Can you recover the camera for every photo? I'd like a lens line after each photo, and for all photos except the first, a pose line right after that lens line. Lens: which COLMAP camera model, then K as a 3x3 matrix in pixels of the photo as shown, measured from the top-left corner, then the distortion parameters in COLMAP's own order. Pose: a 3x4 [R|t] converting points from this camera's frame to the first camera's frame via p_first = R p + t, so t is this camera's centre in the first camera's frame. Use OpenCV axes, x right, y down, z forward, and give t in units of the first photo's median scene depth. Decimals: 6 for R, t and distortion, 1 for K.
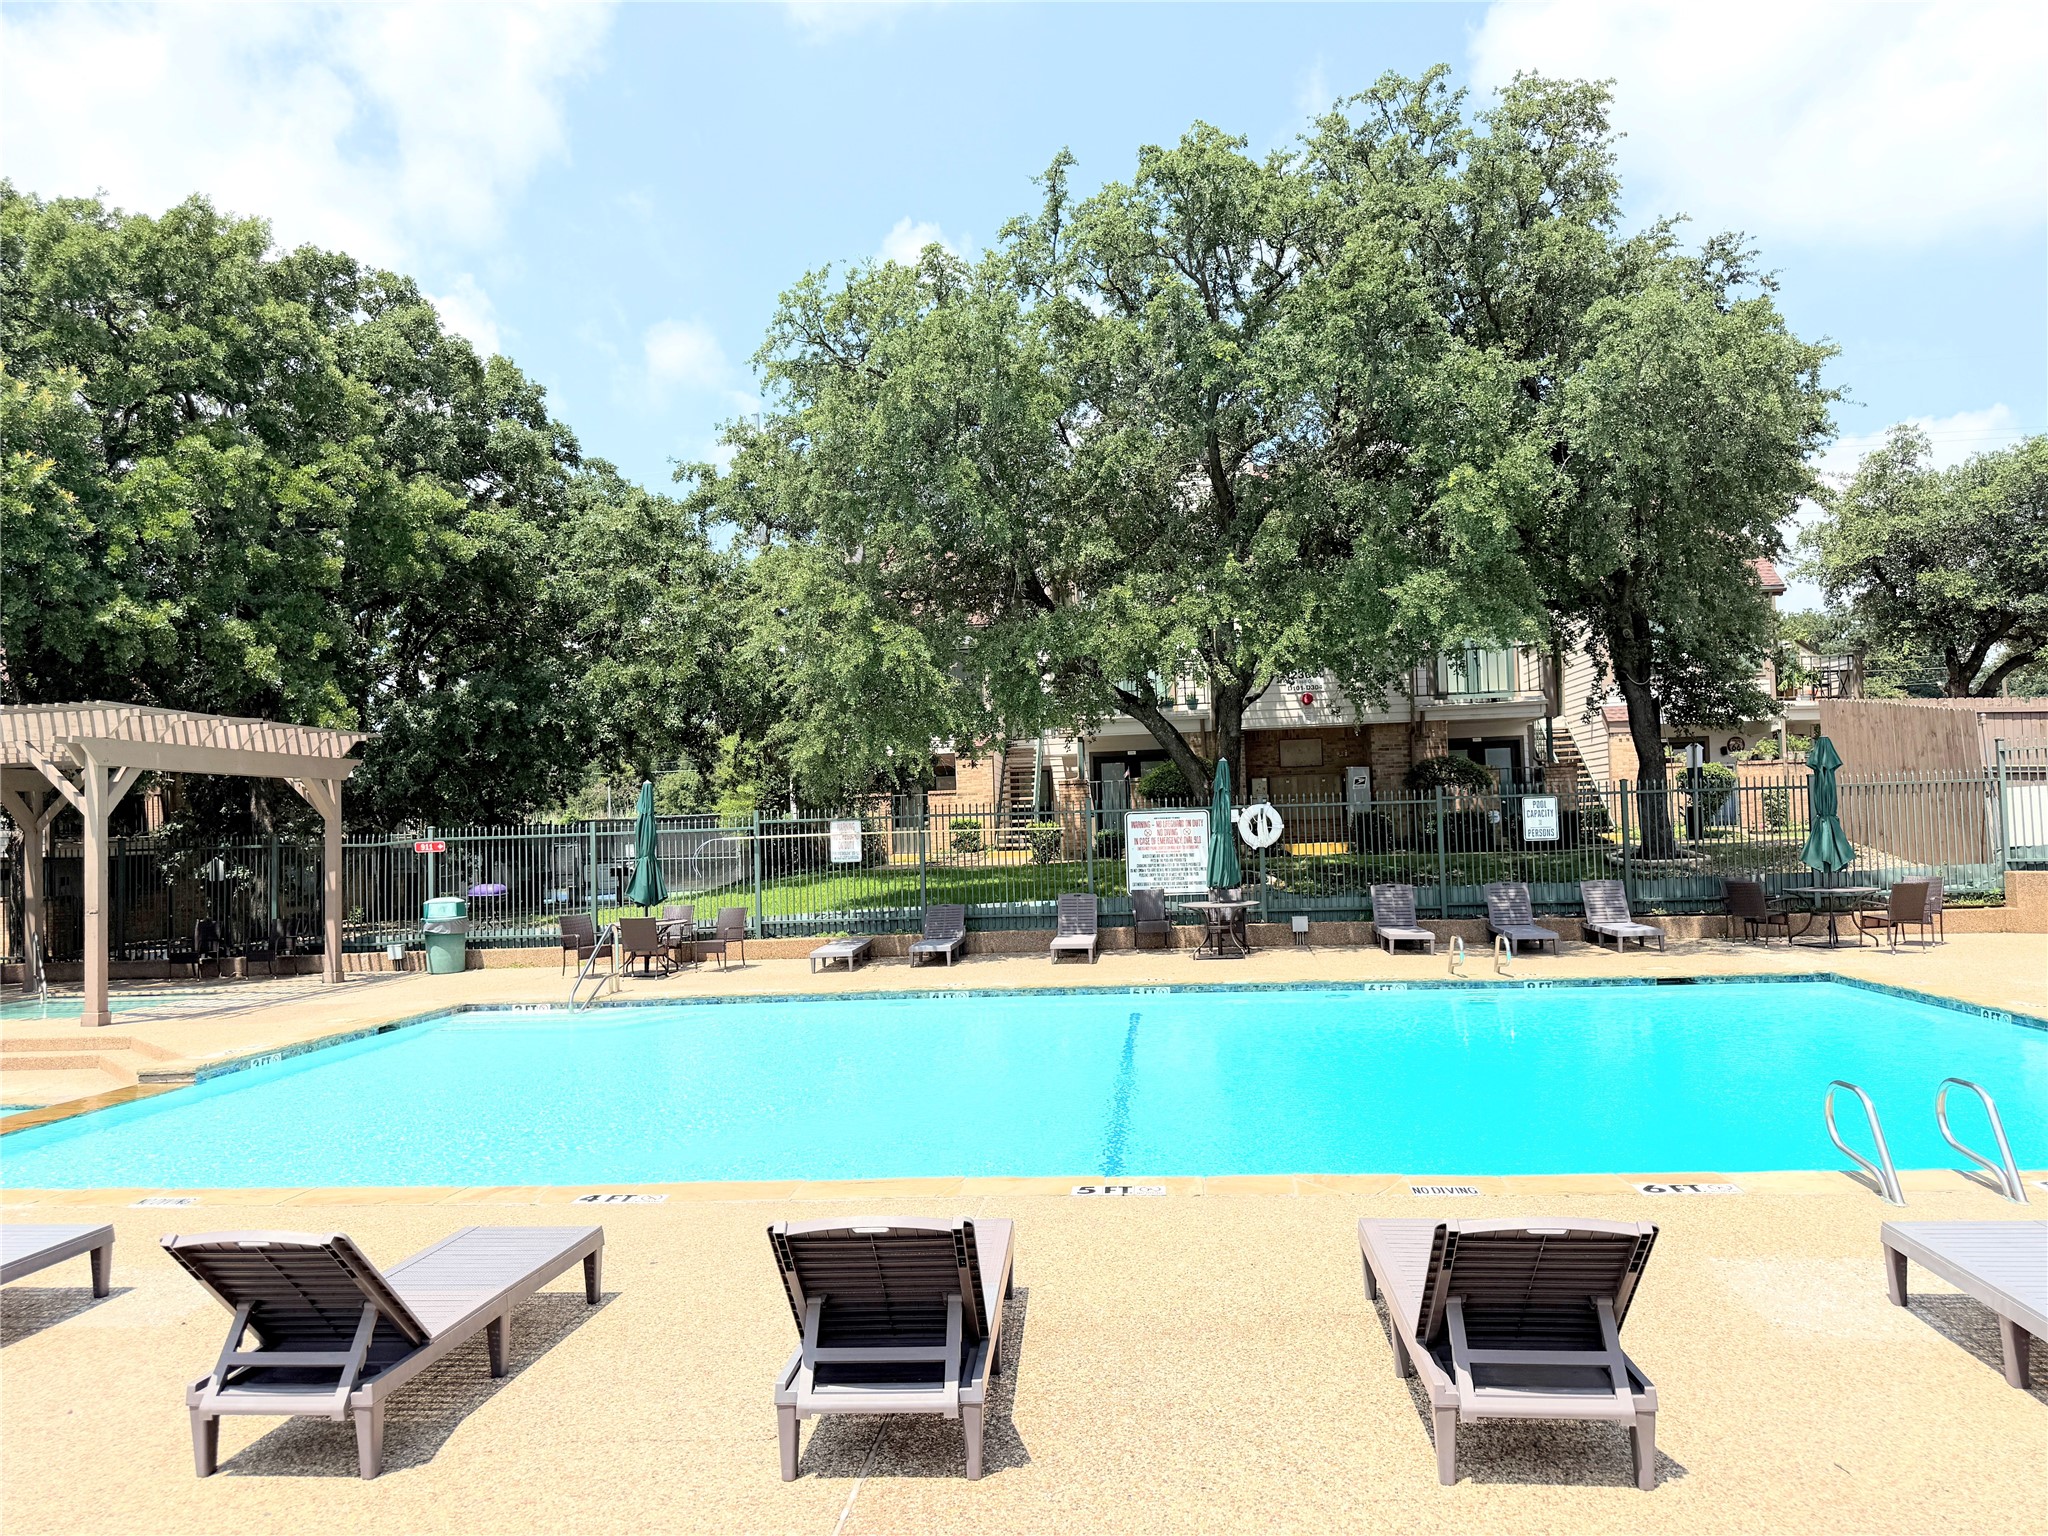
lens RADIAL K [[1437.8, 0, 1024.0], [0, 1437.8, 775.3], [0, 0, 1]] dist [0.092629, -0.116096]
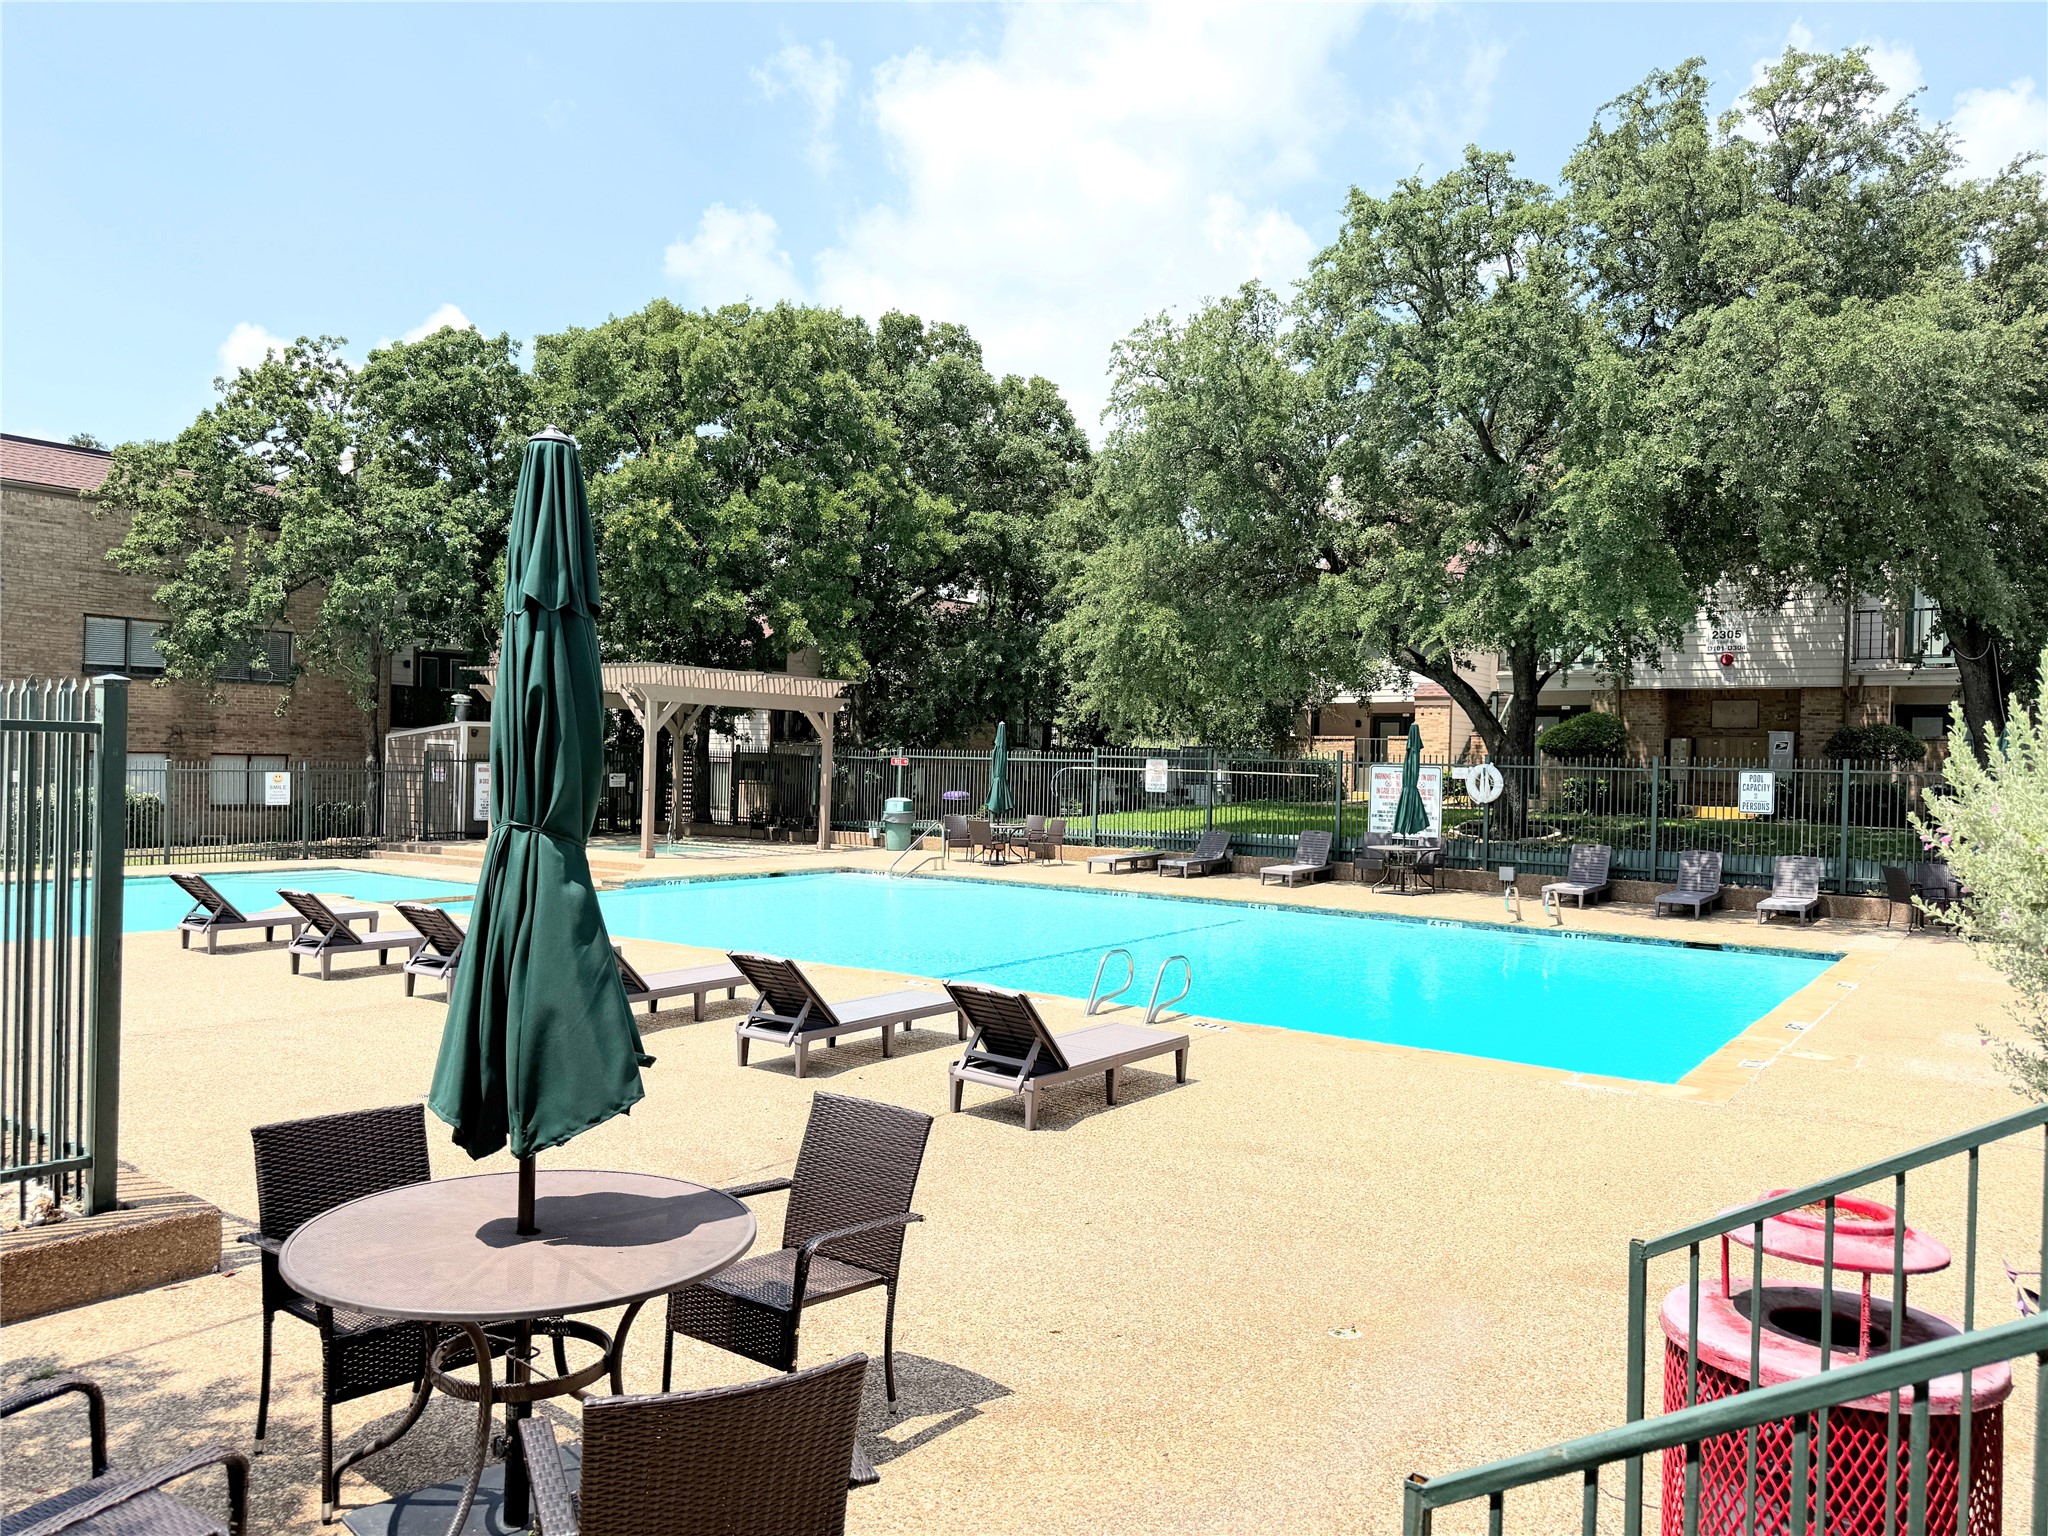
lens RADIAL K [[1434.8, 0, 1017.8], [0, 1434.8, 780.9], [0, 0, 1]] dist [0.086529, -0.111512]
pose [[0.861800, 0.061247, -0.503537, 0.421068], [-0.033754, 0.997408, 0.063547, -0.025974], [0.506124, -0.037769, 0.861633, -0.147383]]
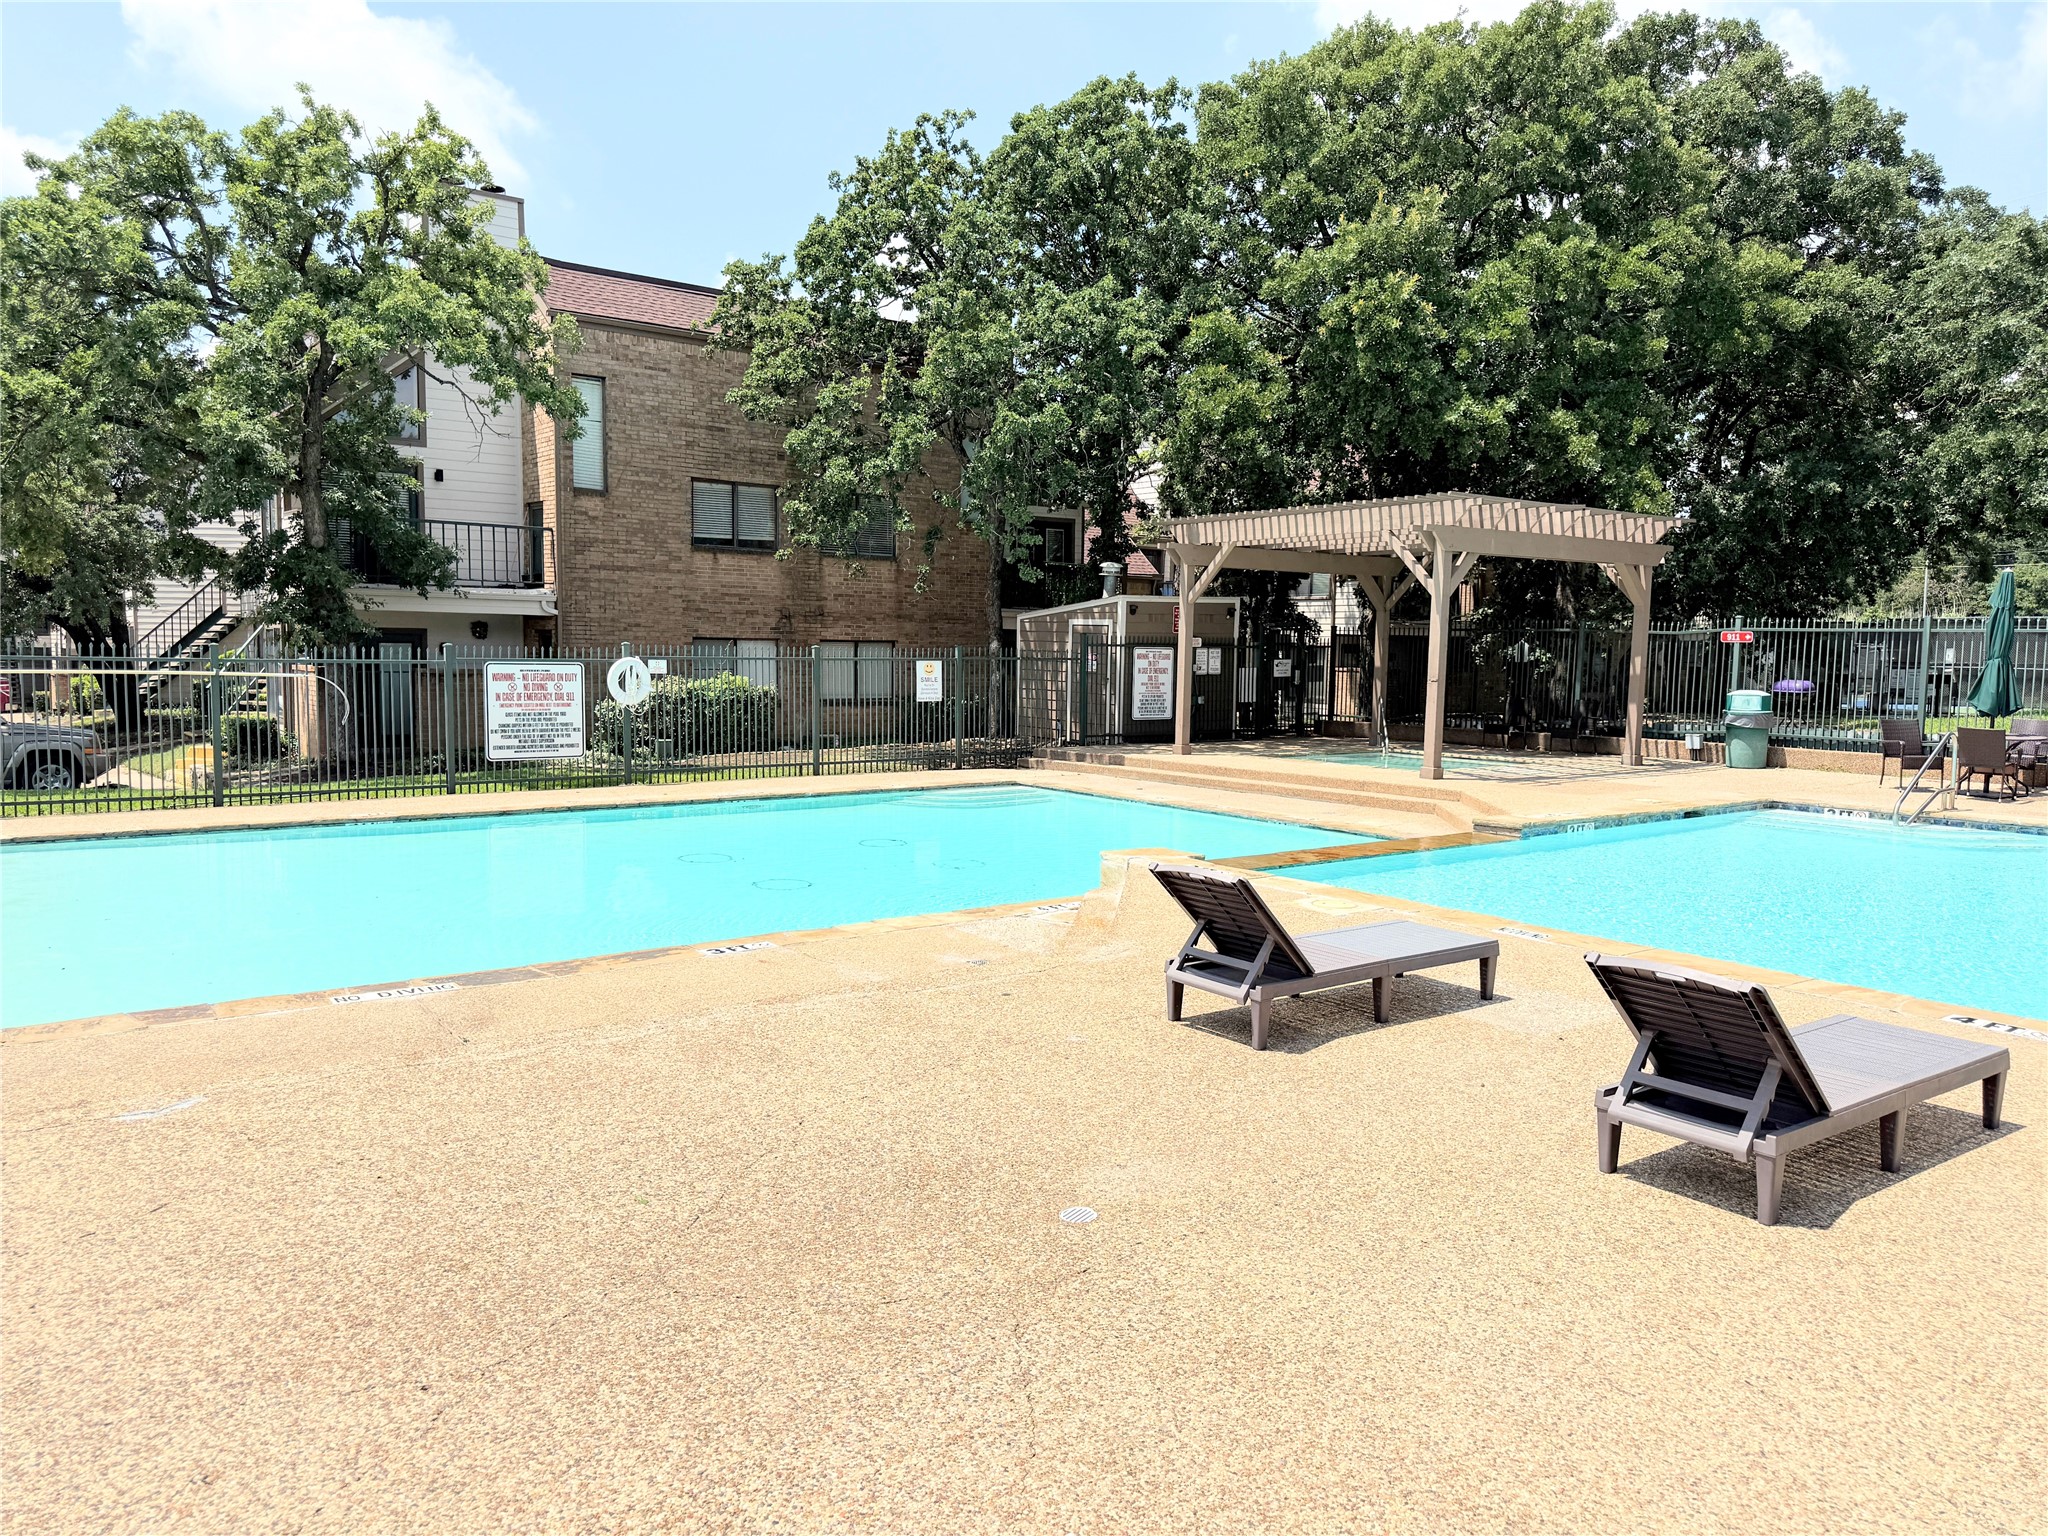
lens RADIAL K [[1445.8, 0, 1008.0], [0, 1445.8, 767.6], [0, 0, 1]] dist [0.058954, -0.081617]
pose [[0.675508, 0.106990, -0.729550, -0.020281], [-0.008353, 0.990464, 0.137519, 0.006143], [0.737306, -0.086801, 0.669960, -0.009715]]
